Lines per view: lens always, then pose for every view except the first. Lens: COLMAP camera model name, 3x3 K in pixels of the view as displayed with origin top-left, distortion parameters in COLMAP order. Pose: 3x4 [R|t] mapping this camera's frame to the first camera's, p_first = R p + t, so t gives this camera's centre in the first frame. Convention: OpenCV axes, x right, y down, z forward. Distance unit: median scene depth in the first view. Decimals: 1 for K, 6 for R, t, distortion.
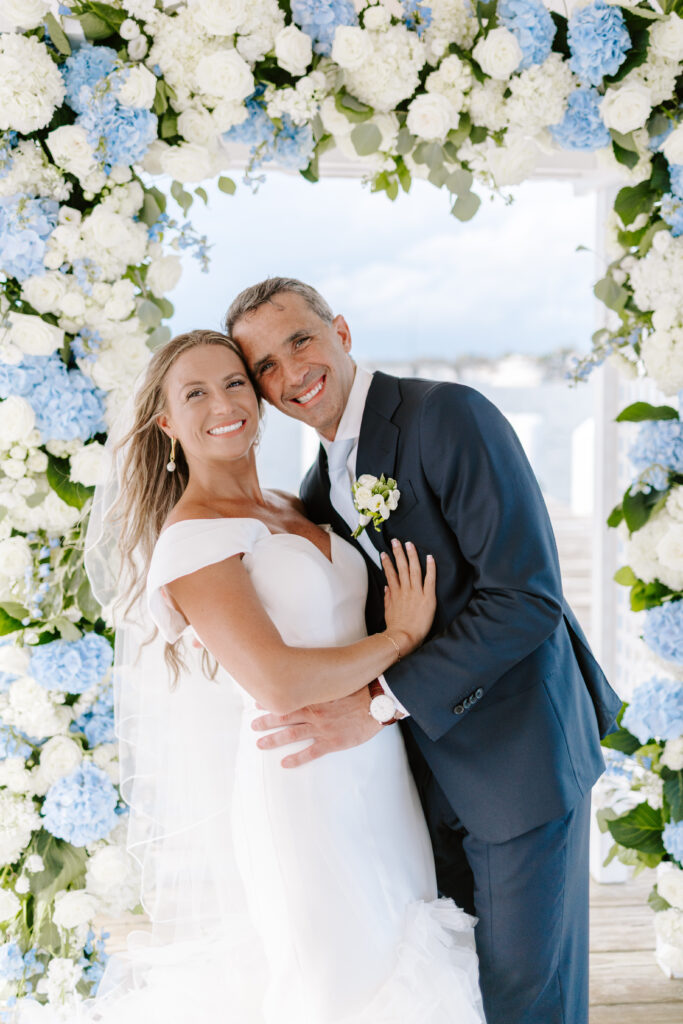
lens RADIAL K [[1188.3, 0, 336.6], [0, 1188.3, 494.4], [0, 0, 1]] dist [-0.010985, 0.032944]
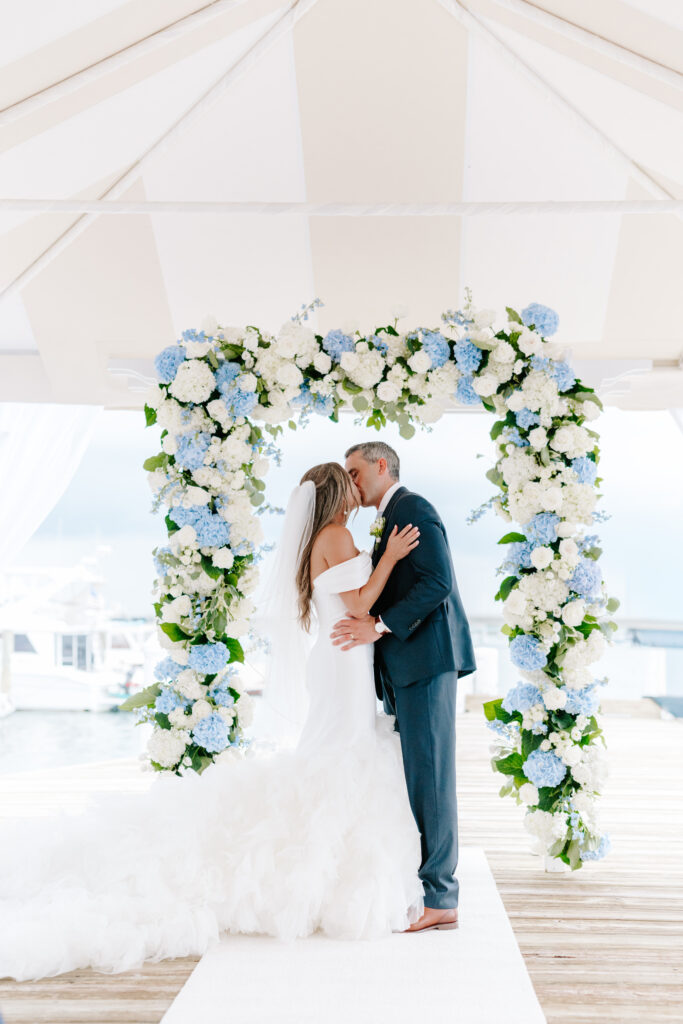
lens RADIAL K [[1763.0, 0, 345.0], [0, 1763.0, 480.4], [0, 0, 1]] dist [0.185938, 0.091842]
pose [[0.993488, -0.009162, -0.113569, 0.354917], [-0.013425, 0.980406, -0.196530, 0.443599], [0.113144, 0.196775, 0.973898, -1.993433]]
